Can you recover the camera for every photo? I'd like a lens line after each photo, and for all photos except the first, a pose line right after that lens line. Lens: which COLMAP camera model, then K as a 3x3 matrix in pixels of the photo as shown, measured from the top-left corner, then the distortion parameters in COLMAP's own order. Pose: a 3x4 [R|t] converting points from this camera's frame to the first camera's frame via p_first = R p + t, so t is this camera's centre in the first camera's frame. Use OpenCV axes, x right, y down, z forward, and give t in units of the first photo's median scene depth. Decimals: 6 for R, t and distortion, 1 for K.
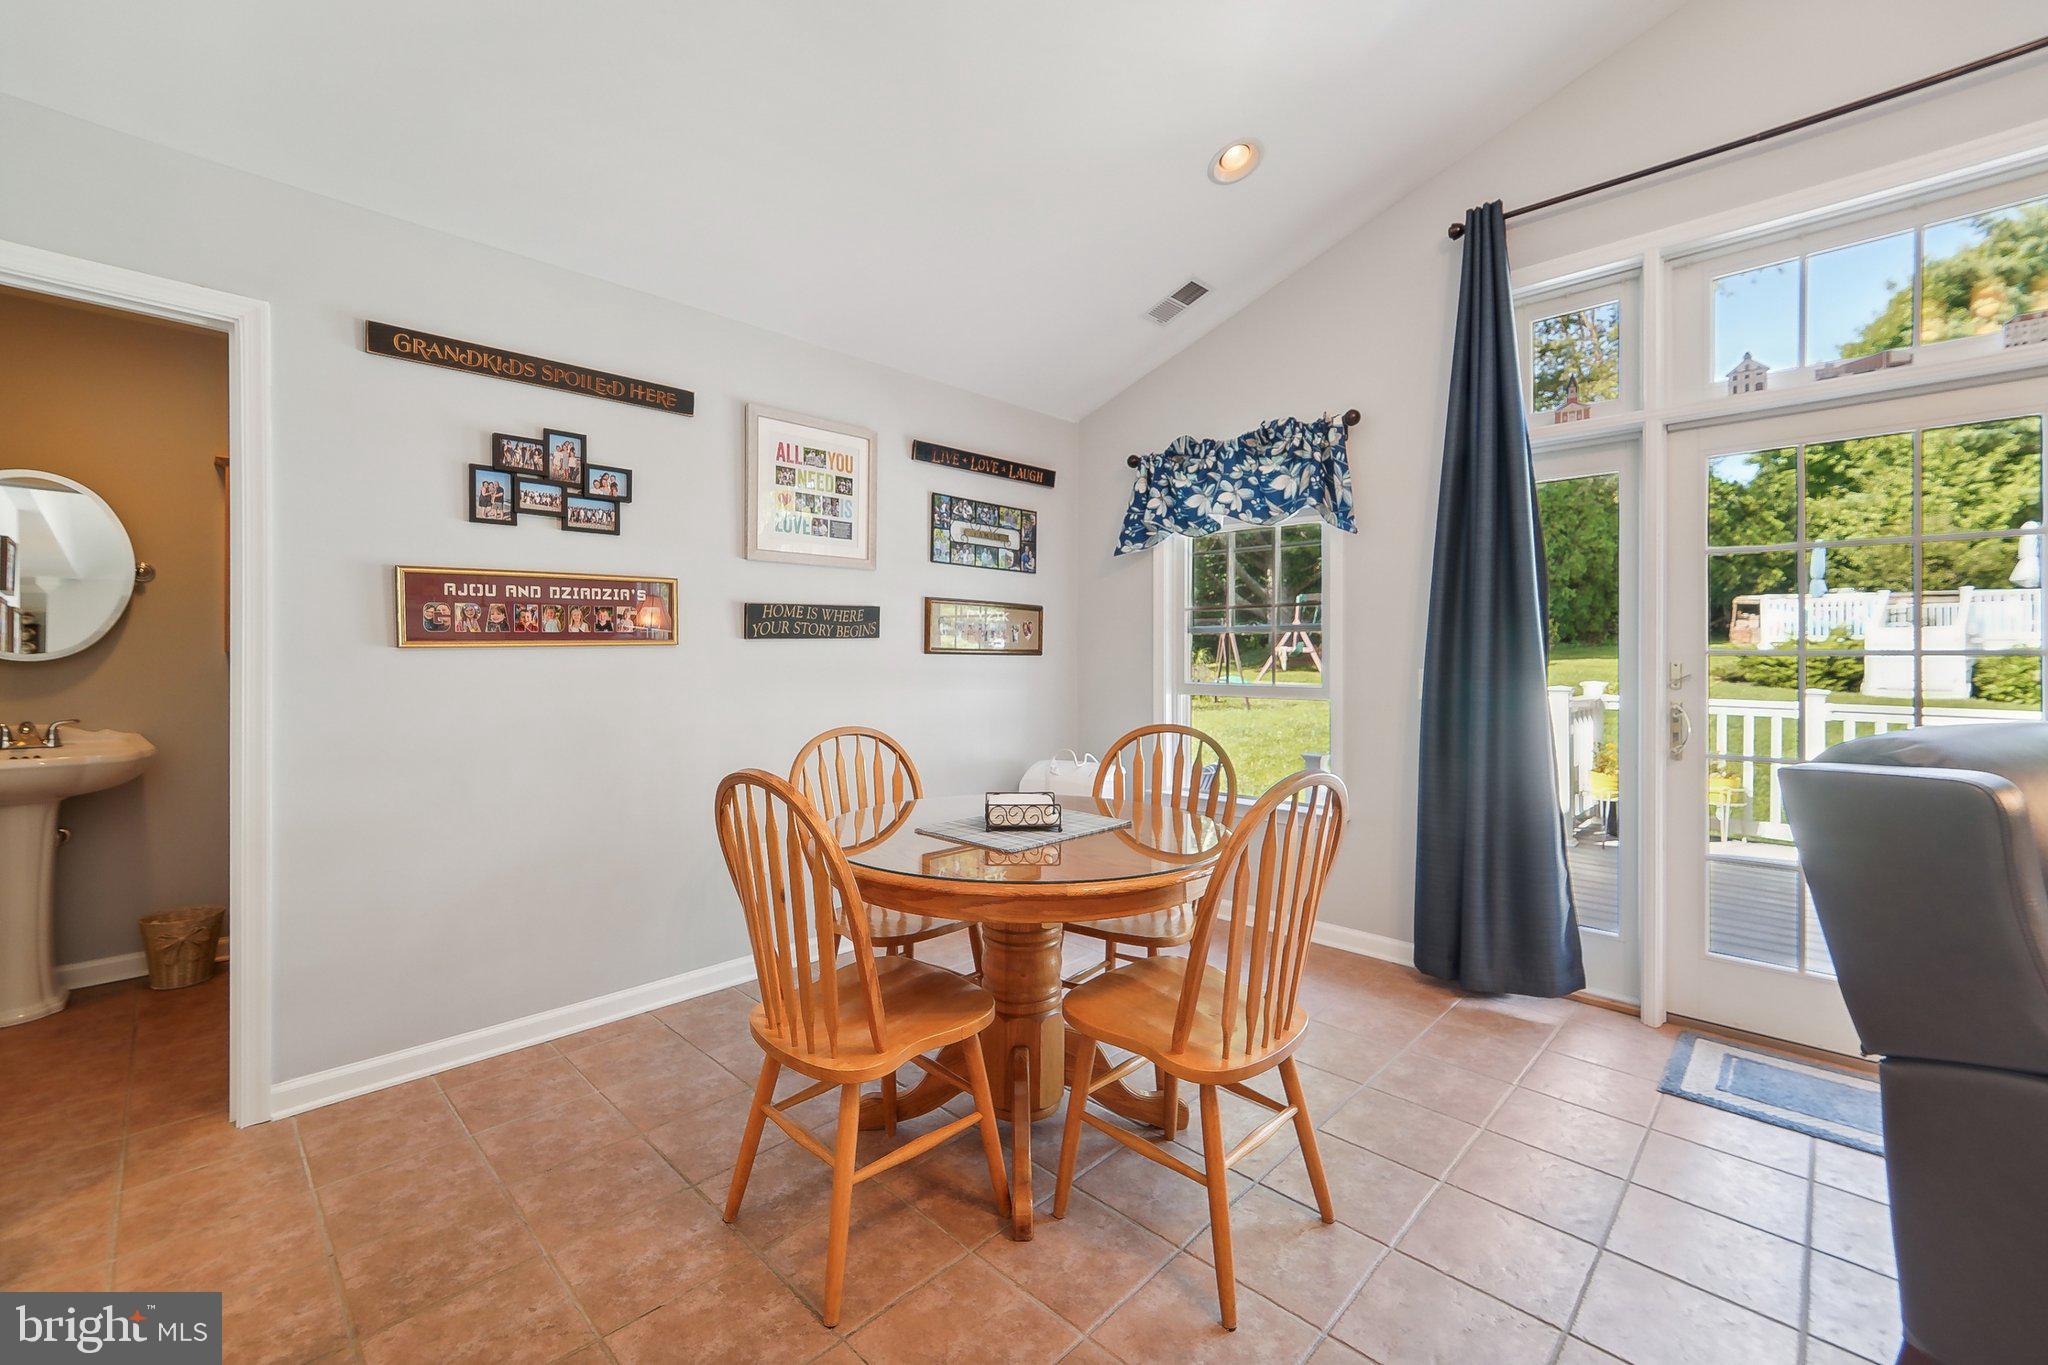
lens RADIAL K [[829.7, 0, 1024.7], [0, 829.7, 660.2], [0, 0, 1]] dist [-0.000901, -0.000002]
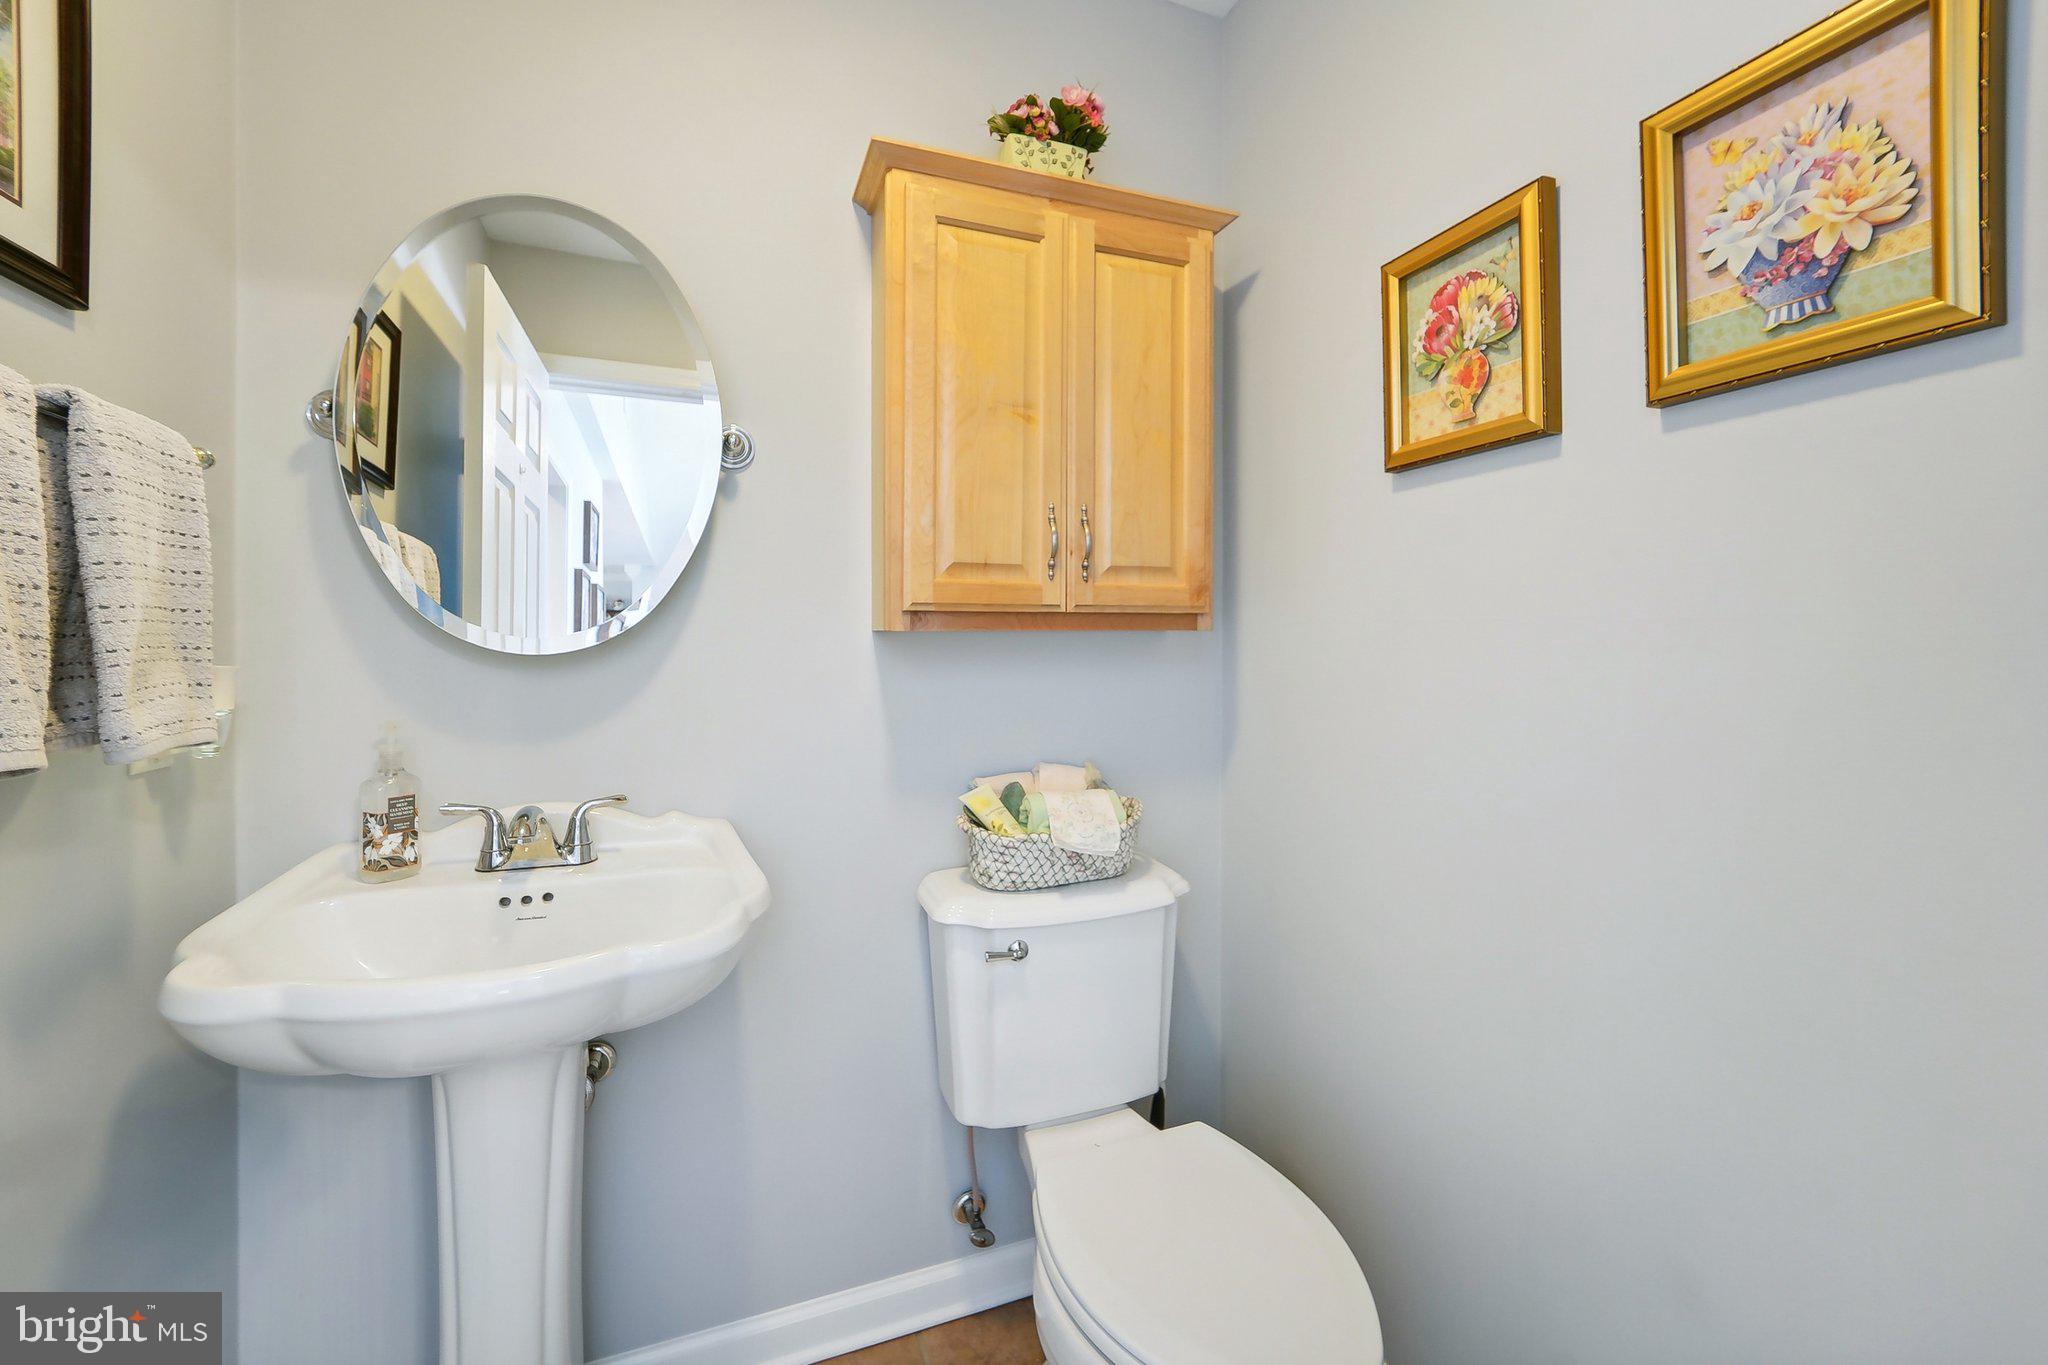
lens RADIAL K [[818.5, 0, 1023.9], [0, 818.5, 646.8], [0, 0, 1]] dist [-0.016101, -0.000114]
pose [[0.907699, -0.000460, -0.419622, -0.740332], [-0.000815, 0.999996, -0.002860, 0.003571], [0.419621, 0.002938, 0.907695, 0.669258]]
